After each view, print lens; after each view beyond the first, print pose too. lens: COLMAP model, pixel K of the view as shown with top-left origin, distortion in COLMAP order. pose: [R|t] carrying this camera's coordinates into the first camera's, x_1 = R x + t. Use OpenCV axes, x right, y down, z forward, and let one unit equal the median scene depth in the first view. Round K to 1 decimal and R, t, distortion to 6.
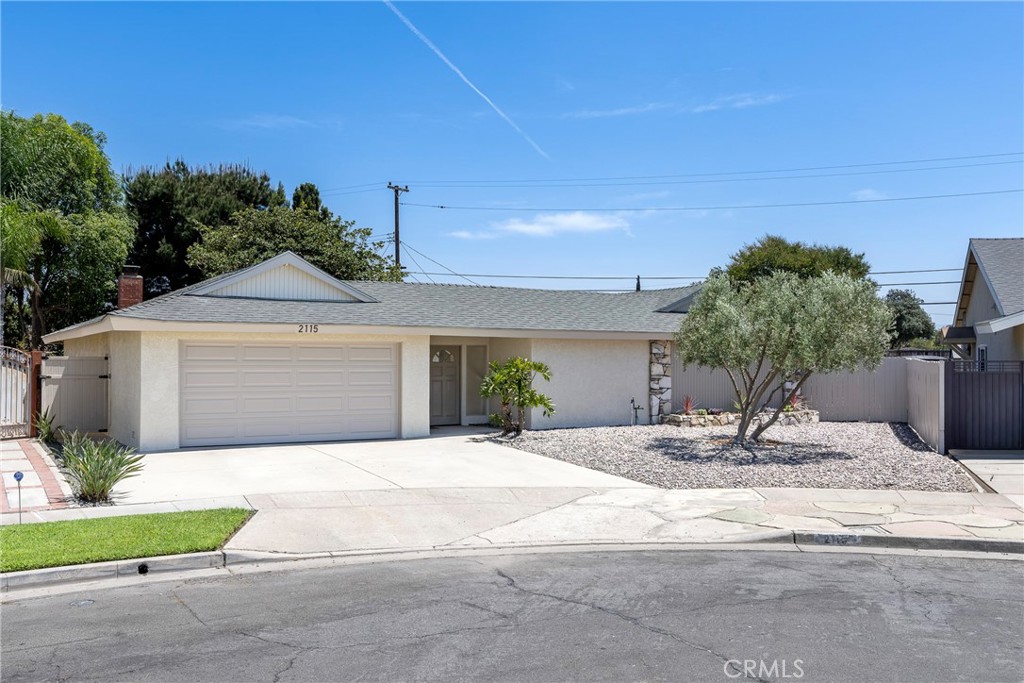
lens RADIAL K [[687.6, 0, 534.2], [0, 687.6, 347.0], [0, 0, 1]] dist [0.005458, -0.001782]
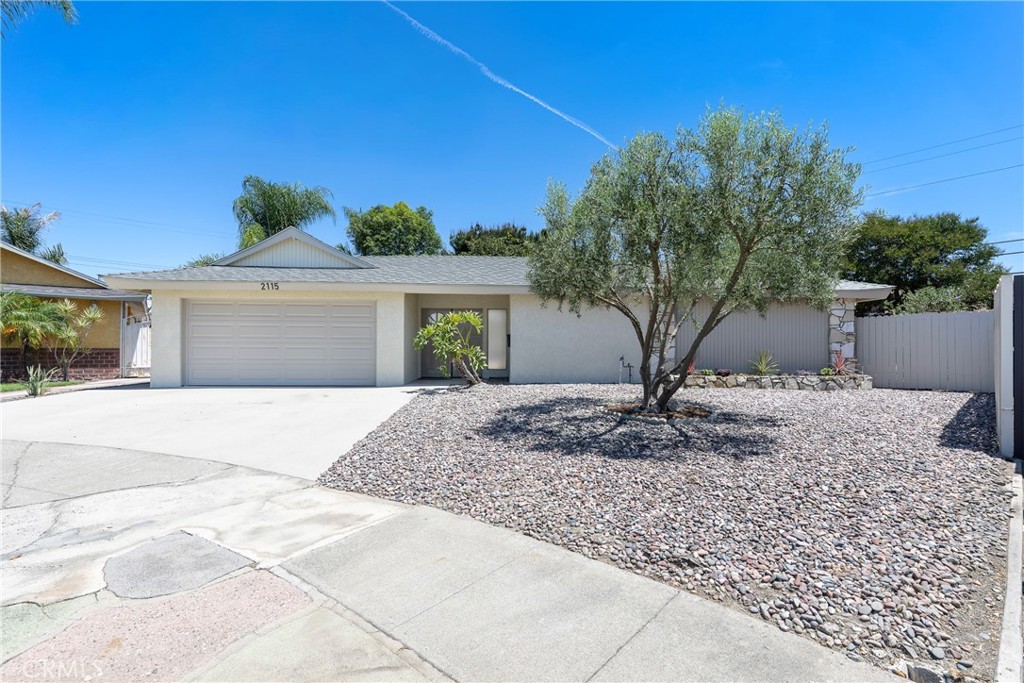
lens RADIAL K [[393.0, 0, 590.4], [0, 393.0, 341.9], [0, 0, 1]] dist [0.000475, 0.000149]
pose [[0.922196, -0.003750, -0.386706, 0.372432], [0.007938, 0.999926, 0.009235, 0.057557], [0.386642, -0.011587, 0.922157, 0.546596]]
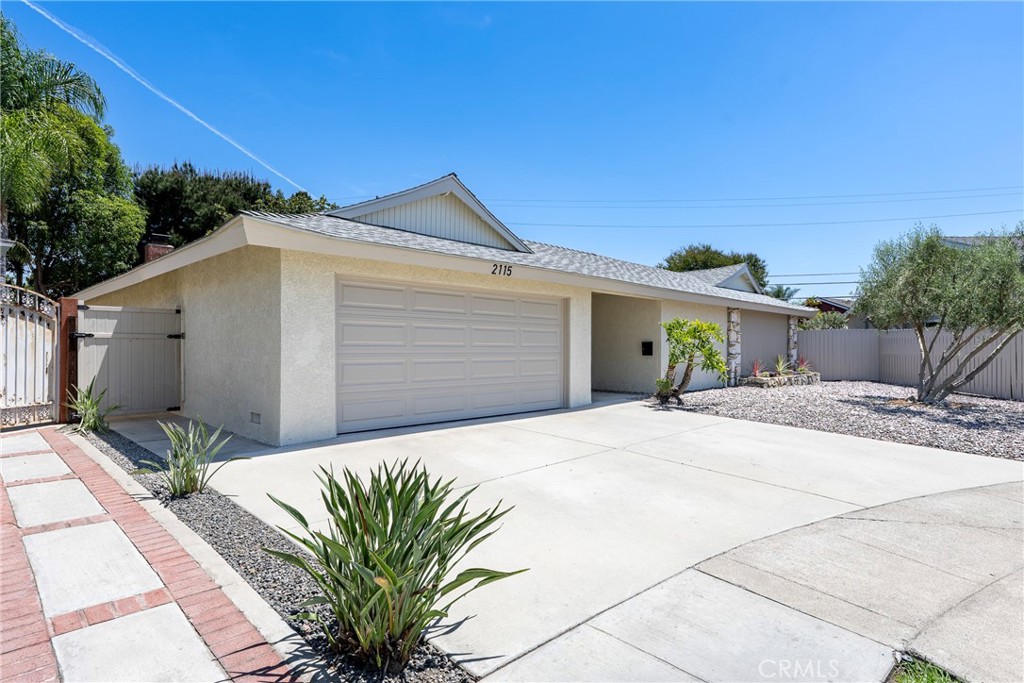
lens RADIAL K [[434.8, 0, 512.0], [0, 434.8, 341.5], [0, 0, 1]] dist [0.001392, 0.000671]
pose [[0.977641, 0.003673, 0.210247, -0.377399], [-0.006268, 0.999912, 0.011678, 0.041975], [-0.210186, -0.012734, 0.977579, 0.476921]]
